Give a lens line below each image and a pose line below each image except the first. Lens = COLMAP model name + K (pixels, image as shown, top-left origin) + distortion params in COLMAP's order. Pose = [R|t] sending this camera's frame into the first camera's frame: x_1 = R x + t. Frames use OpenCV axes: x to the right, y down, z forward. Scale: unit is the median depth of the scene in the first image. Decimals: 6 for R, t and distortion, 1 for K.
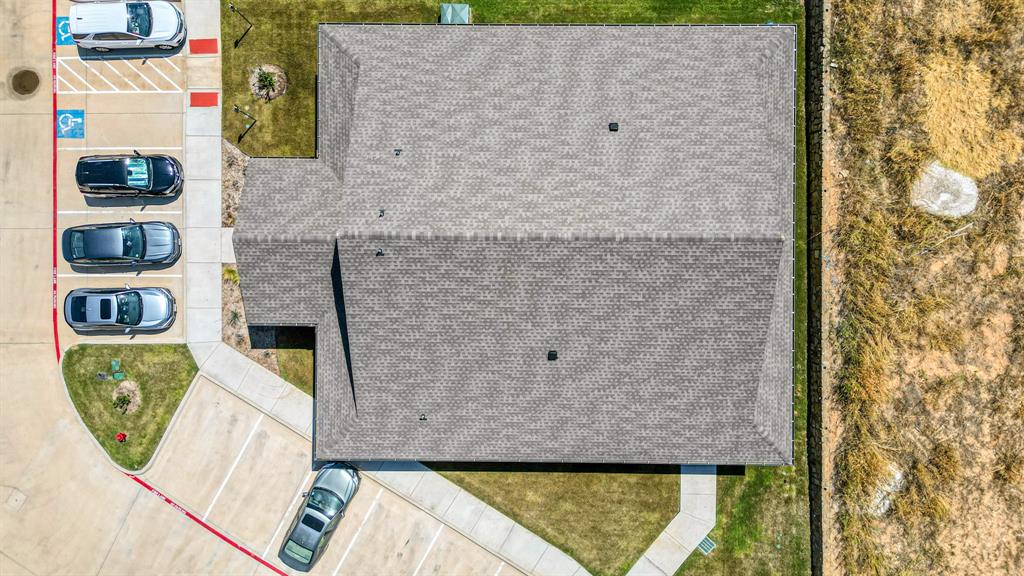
lens RADIAL K [[739.4, 0, 512.0], [0, 739.4, 288.0], [0, 0, 1]] dist [0.011067, -0.005439]
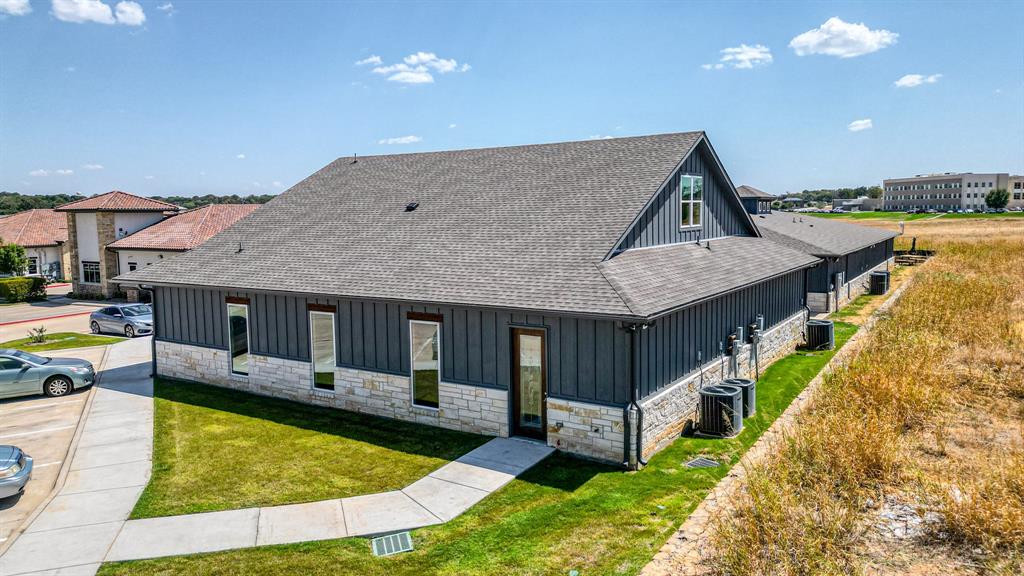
lens RADIAL K [[739.4, 0, 512.0], [0, 739.4, 288.0], [0, 0, 1]] dist [0.011067, -0.005439]
pose [[0.839827, 0.066679, -0.538743, 0.505400], [-0.542840, 0.096091, -0.834321, 0.613642], [-0.003863, 0.993137, 0.116896, 0.831058]]
